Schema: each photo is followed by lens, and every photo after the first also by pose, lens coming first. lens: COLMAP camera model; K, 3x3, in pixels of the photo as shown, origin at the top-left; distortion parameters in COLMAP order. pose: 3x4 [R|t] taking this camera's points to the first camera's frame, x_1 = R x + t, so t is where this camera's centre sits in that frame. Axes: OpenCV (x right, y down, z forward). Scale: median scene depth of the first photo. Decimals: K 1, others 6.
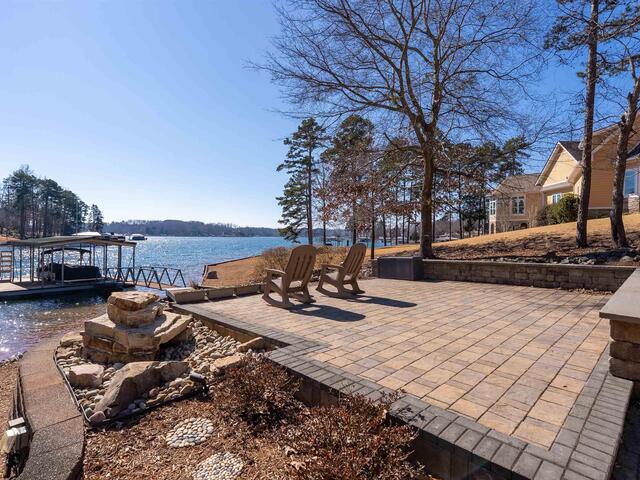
lens RADIAL K [[336.0, 0, 320.7], [0, 336.0, 237.0], [0, 0, 1]] dist [-0.000990, 0.000321]
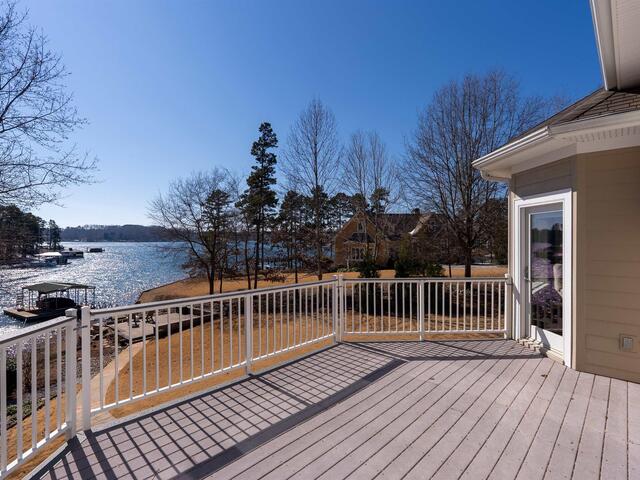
lens RADIAL K [[320.5, 0, 324.0], [0, 320.5, 238.2], [0, 0, 1]] dist [-0.013324, -0.000199]
pose [[0.992202, -0.009046, 0.124309, 0.208322], [0.009409, 0.999953, -0.002326, -0.100732], [-0.124283, 0.003478, 0.992241, -0.384319]]
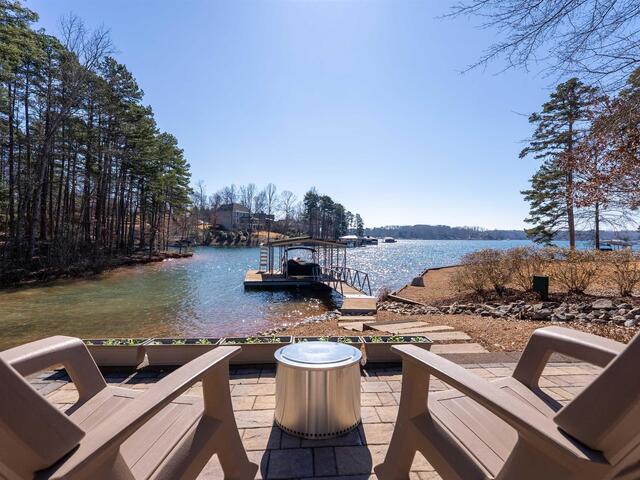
lens RADIAL K [[320.5, 0, 324.6], [0, 320.5, 241.6], [0, 0, 1]] dist [-0.013324, -0.000199]
pose [[0.758729, 0.006002, -0.651378, 0.011919], [-0.003585, 0.999981, 0.005038, 0.002892], [0.651396, -0.001487, 0.758736, 0.092071]]
